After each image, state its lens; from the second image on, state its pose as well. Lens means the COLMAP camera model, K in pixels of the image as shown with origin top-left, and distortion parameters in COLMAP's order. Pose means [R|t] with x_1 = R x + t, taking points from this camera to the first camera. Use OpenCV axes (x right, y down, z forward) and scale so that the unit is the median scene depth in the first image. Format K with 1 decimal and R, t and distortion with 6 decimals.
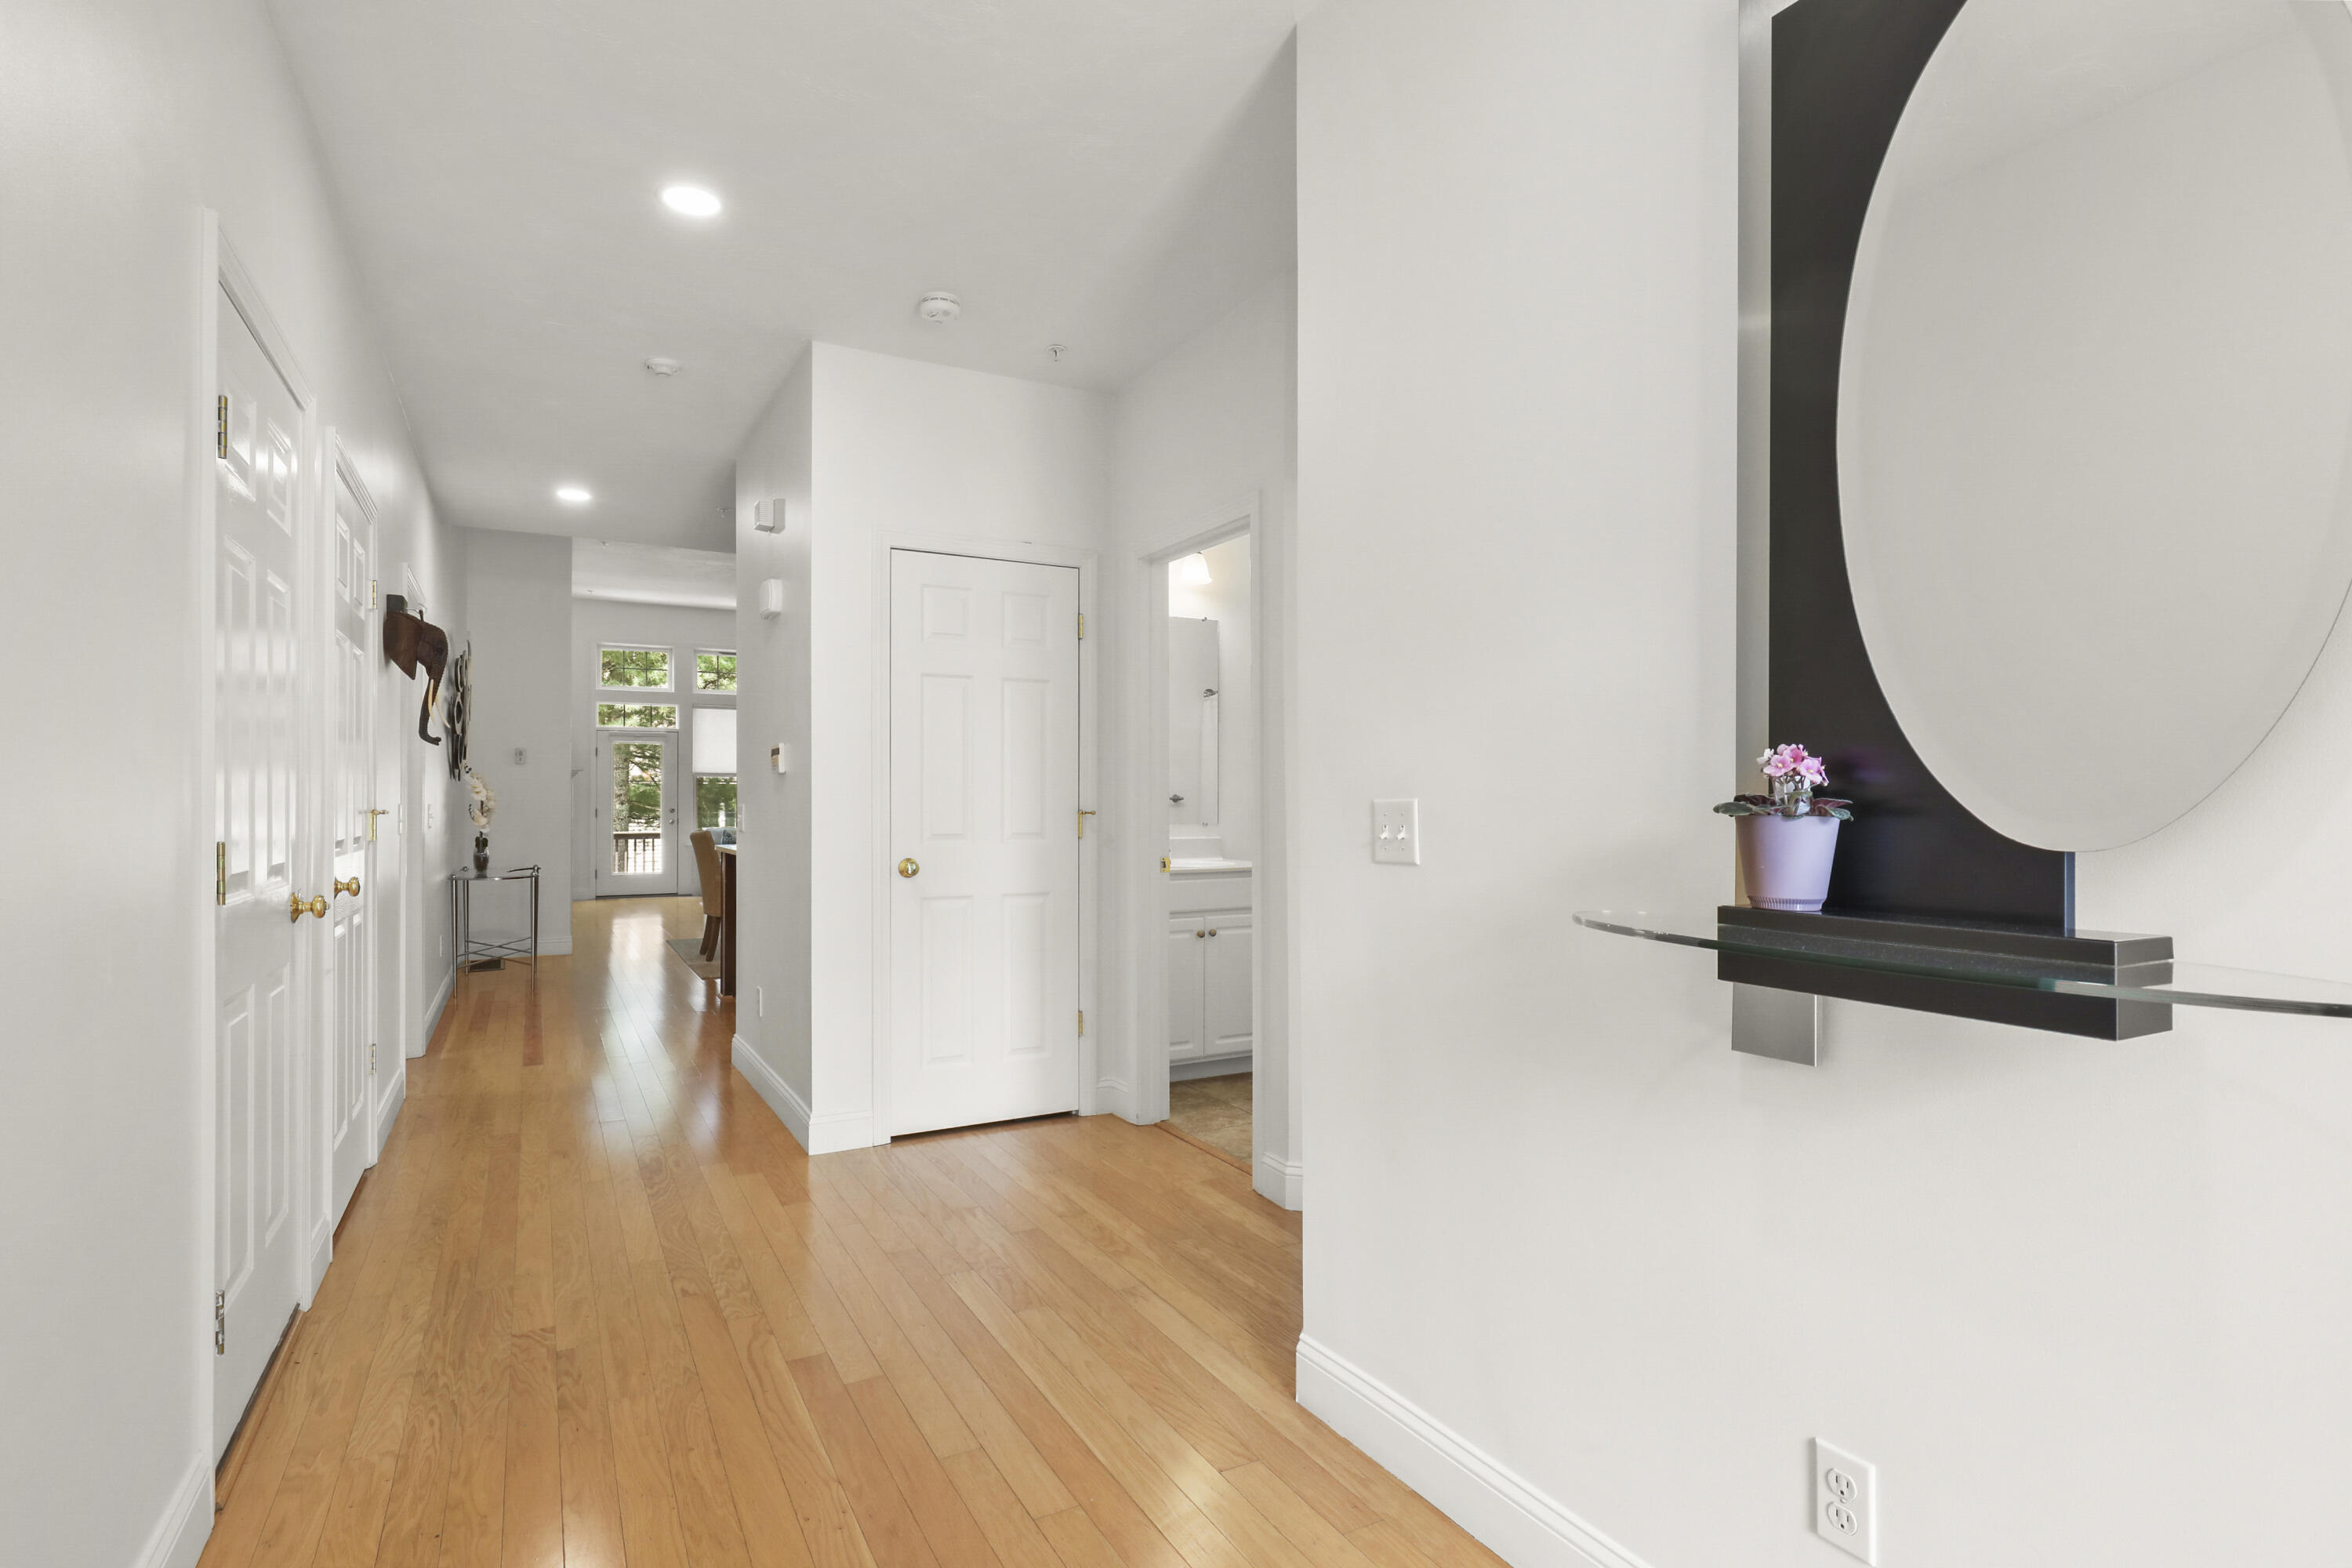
lens RADIAL K [[1149.7, 0, 1182.2], [0, 1149.7, 806.3], [0, 0, 1]] dist [-0.001107, 0.000410]
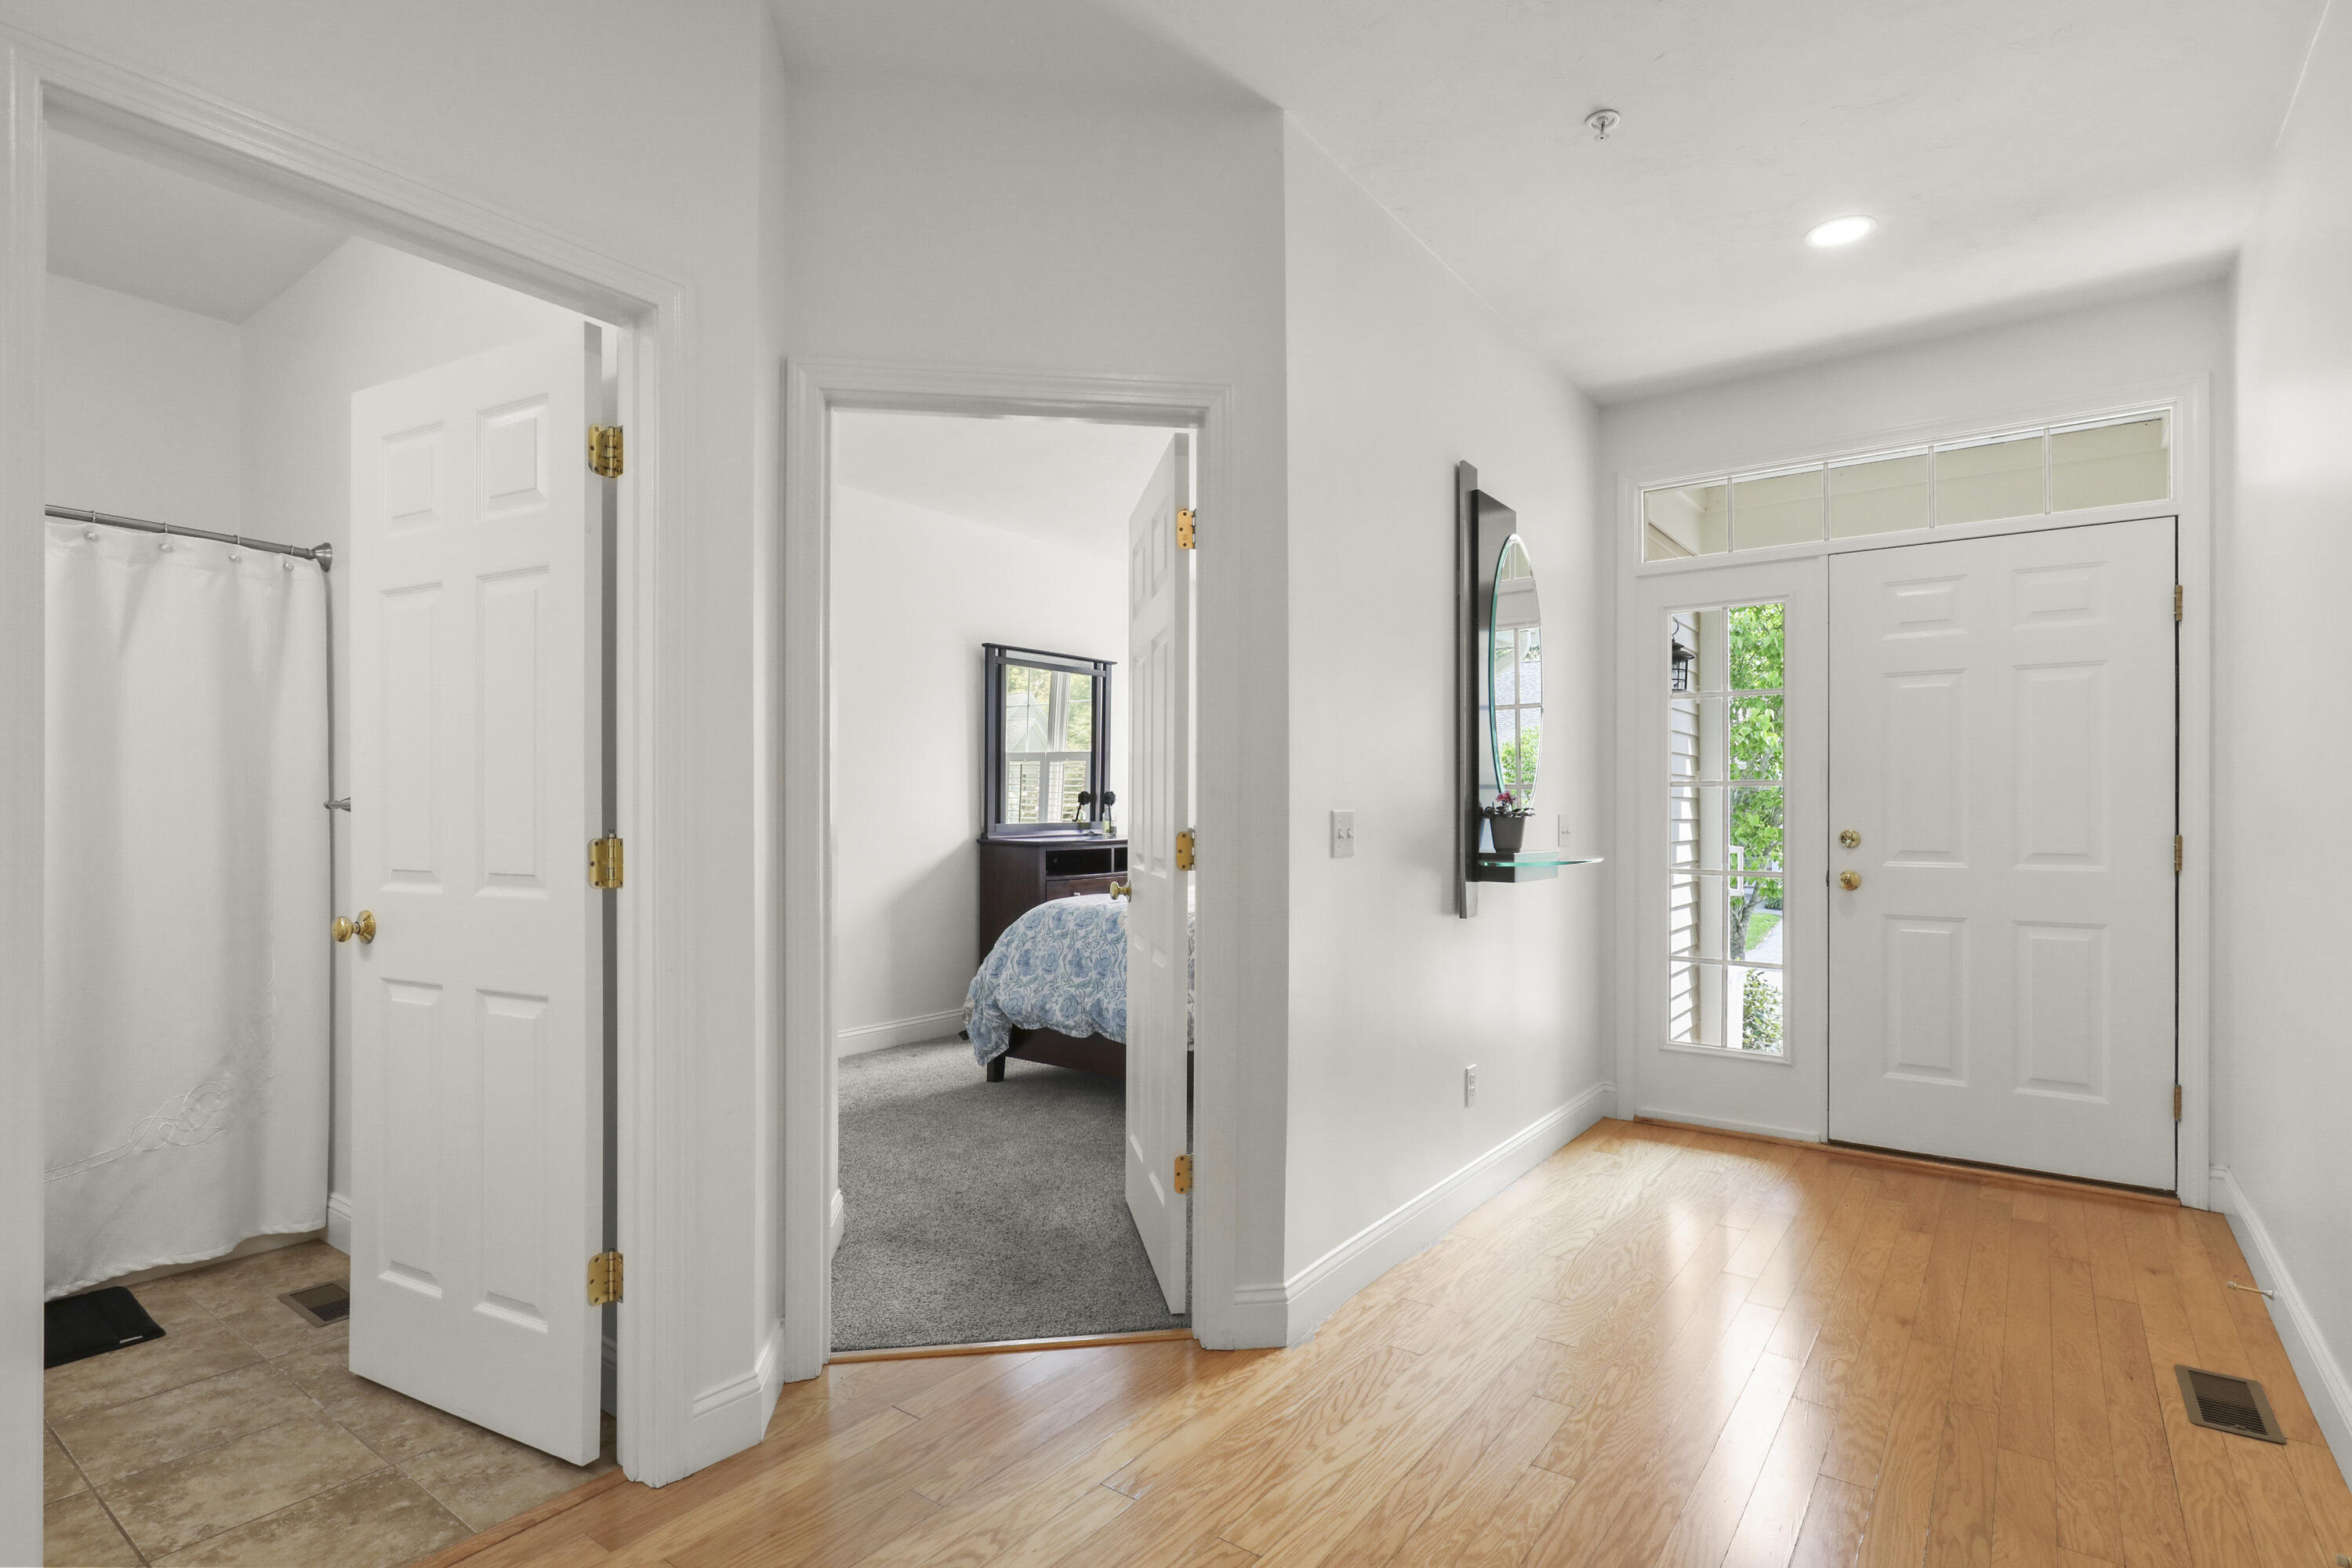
lens RADIAL K [[1149.7, 0, 1182.2], [0, 1149.7, 806.3], [0, 0, 1]] dist [-0.001107, 0.000410]
pose [[-0.404604, -0.001117, 0.914491, -0.363258], [0.004816, 0.999983, 0.003352, -0.004597], [-0.914479, 0.005761, -0.404592, 0.635596]]
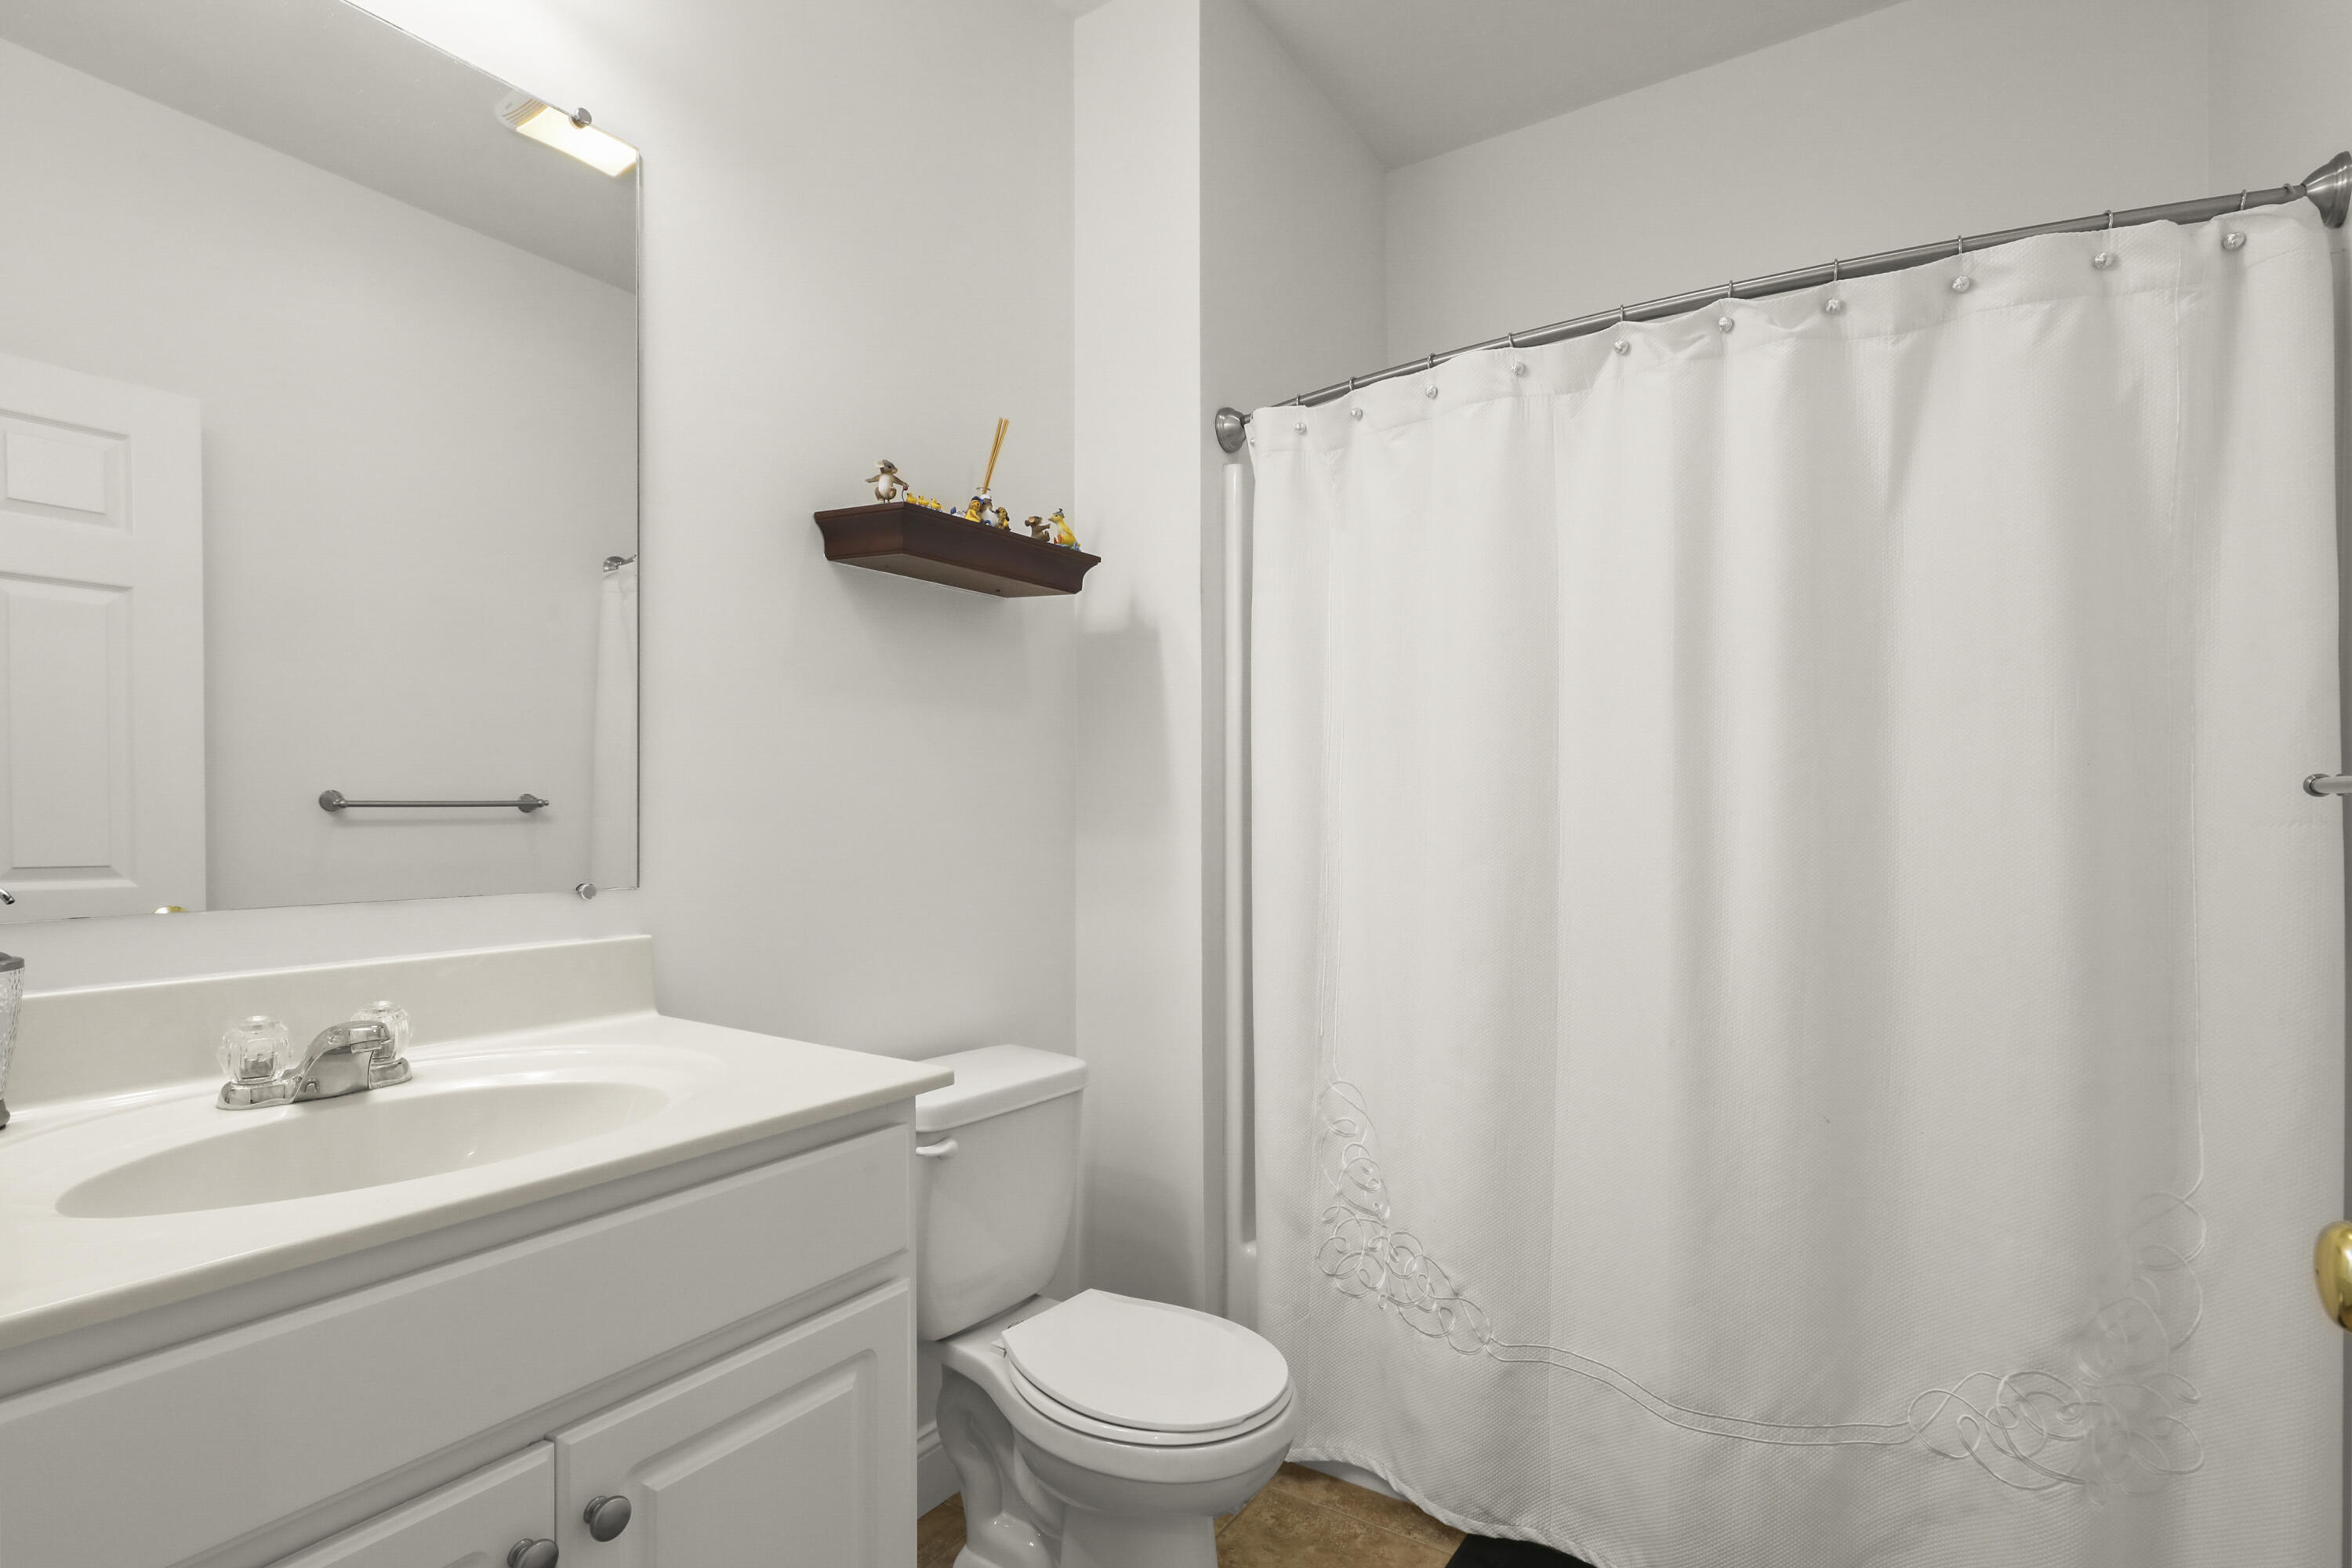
lens RADIAL K [[1149.7, 0, 1182.2], [0, 1149.7, 806.3], [0, 0, 1]] dist [-0.001107, 0.000410]
pose [[0.891508, -0.005292, 0.452974, 0.022391], [0.008112, 0.999958, -0.004284, -0.002451], [-0.452932, 0.007494, 0.891514, 0.692427]]
